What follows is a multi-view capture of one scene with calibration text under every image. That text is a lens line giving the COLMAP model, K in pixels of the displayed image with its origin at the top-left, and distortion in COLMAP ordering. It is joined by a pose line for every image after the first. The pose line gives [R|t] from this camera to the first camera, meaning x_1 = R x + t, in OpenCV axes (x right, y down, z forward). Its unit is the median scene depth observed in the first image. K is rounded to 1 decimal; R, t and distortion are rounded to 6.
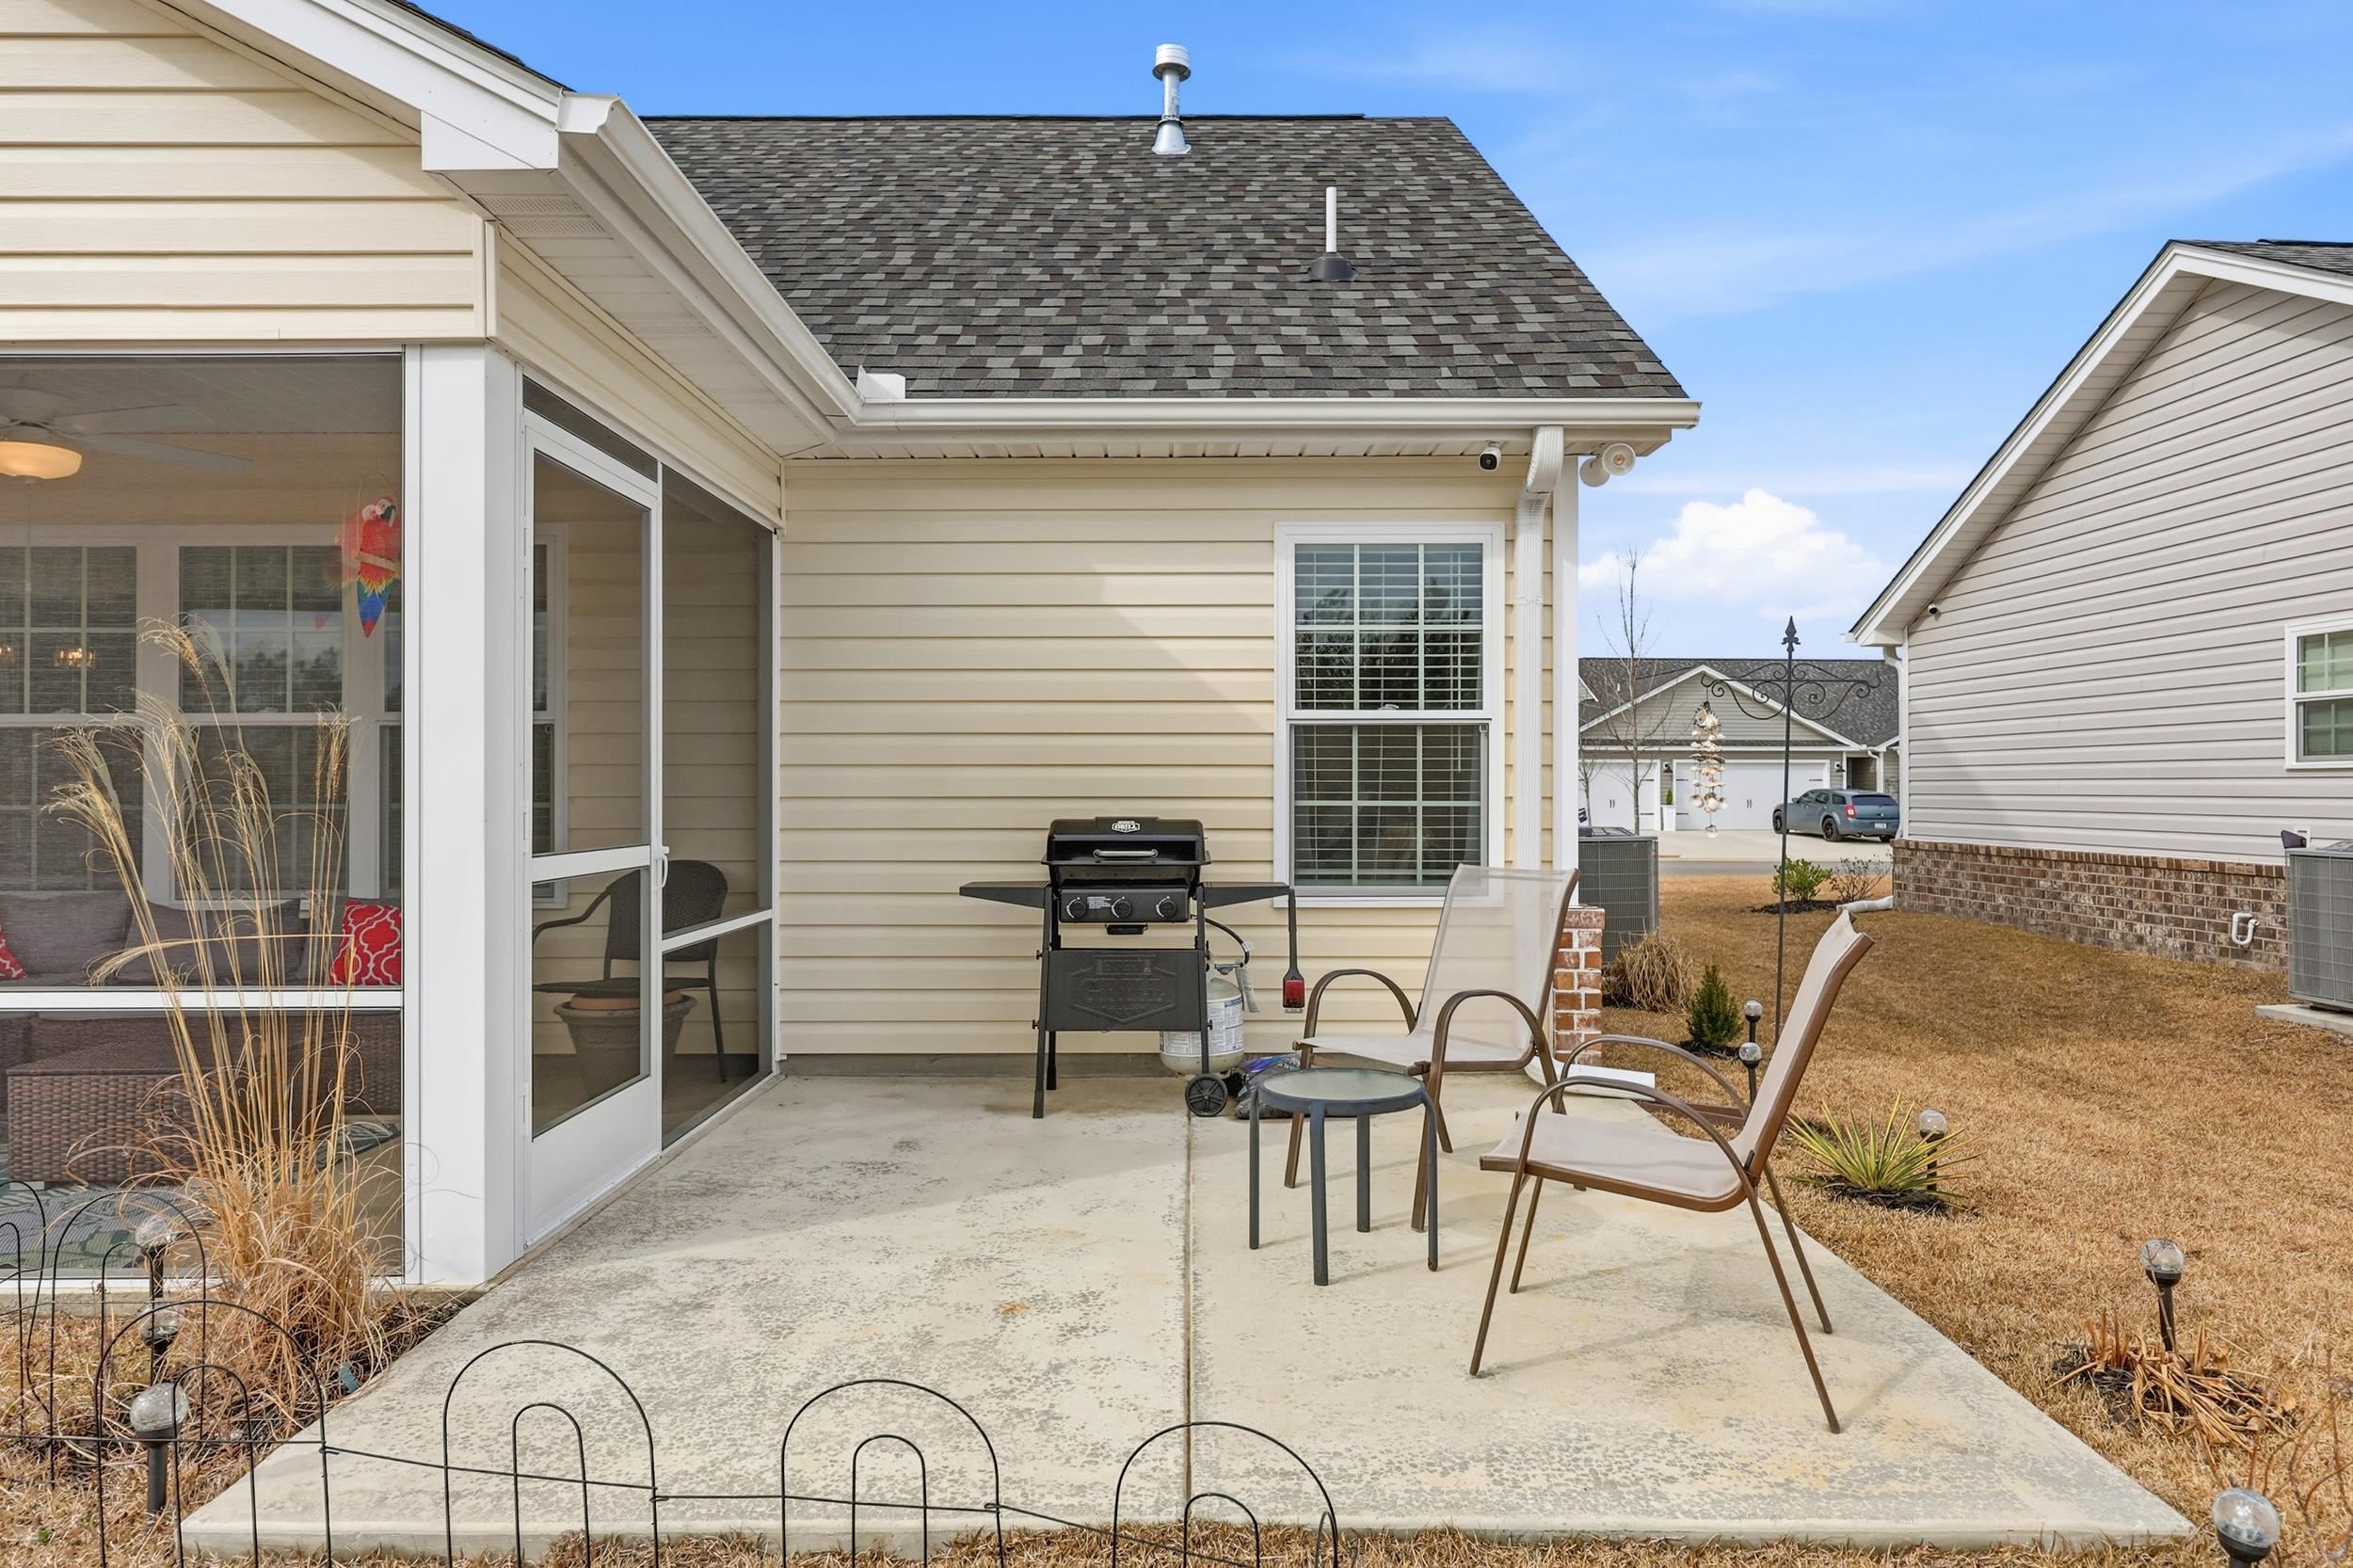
lens RADIAL K [[1529.6, 0, 1176.5], [0, 1529.6, 784.0], [0, 0, 1]] dist [-0.000246, 0.001490]
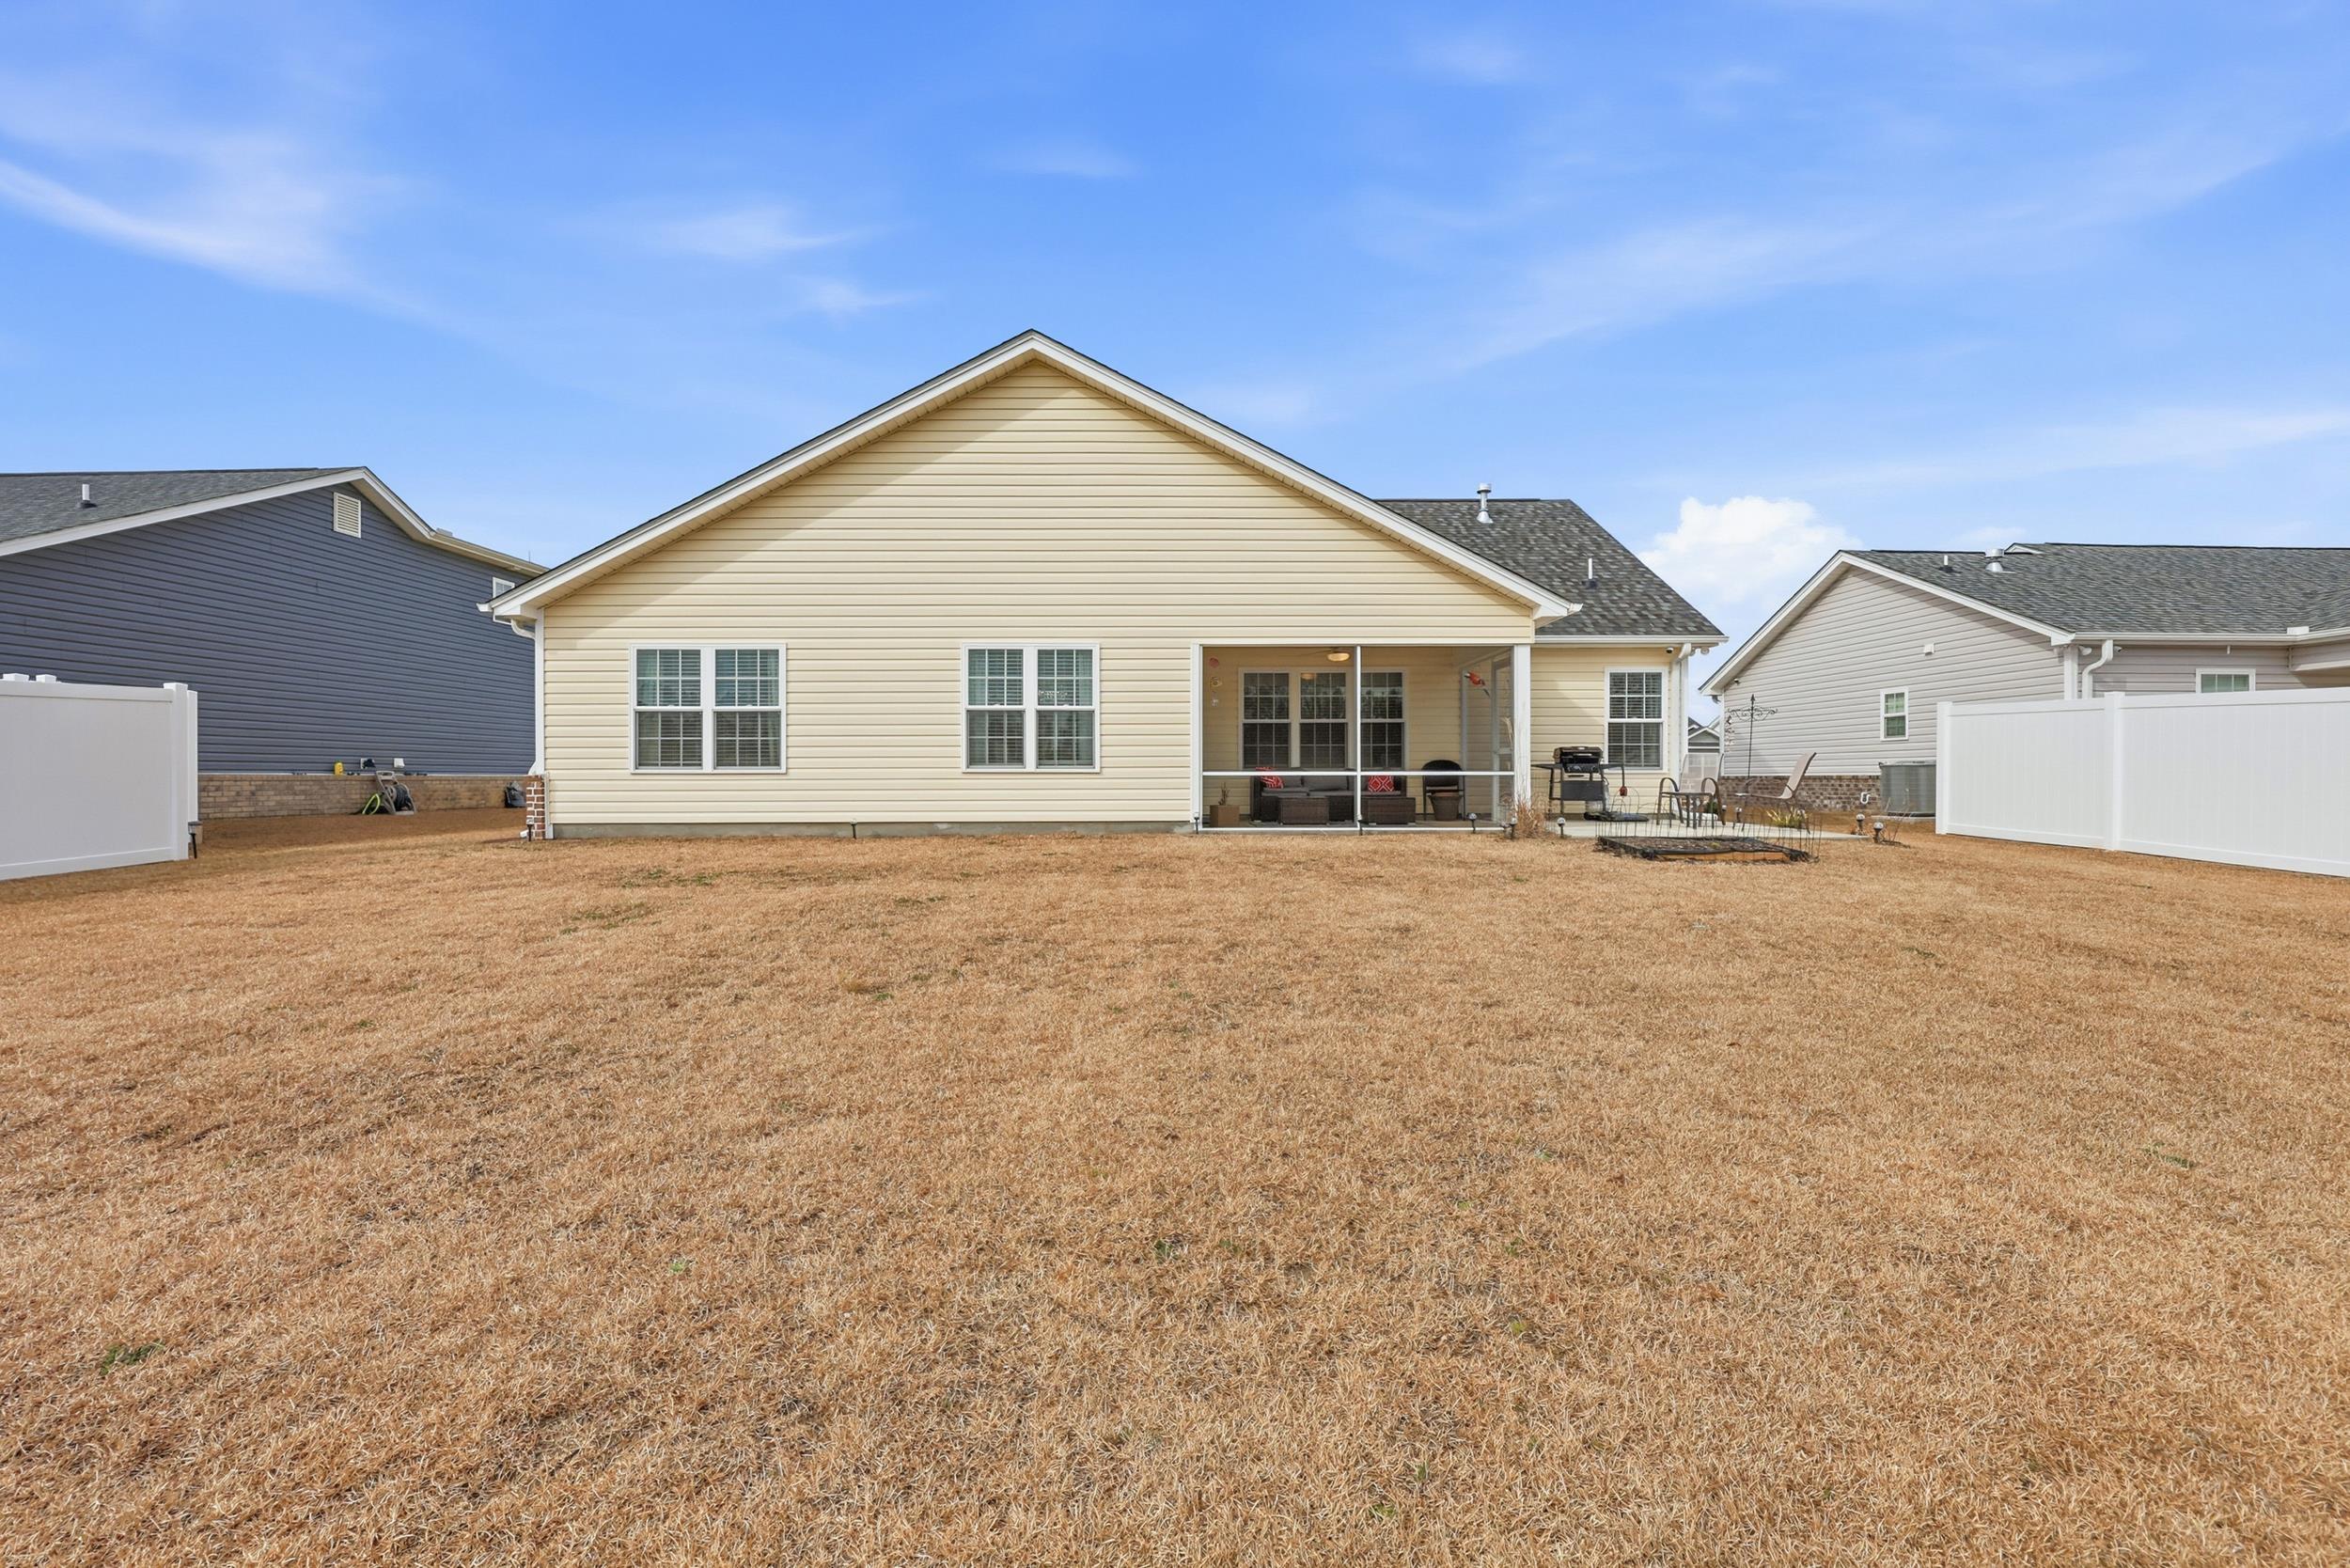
lens RADIAL K [[948.5, 0, 1181.2], [0, 948.5, 782.0], [0, 0, 1]] dist [-0.001955, -0.000039]
pose [[0.999999, 0.000901, -0.001439, -0.931831], [-0.000886, 0.999943, 0.010617, 0.078218], [0.001449, -0.010616, 0.999943, -1.243492]]
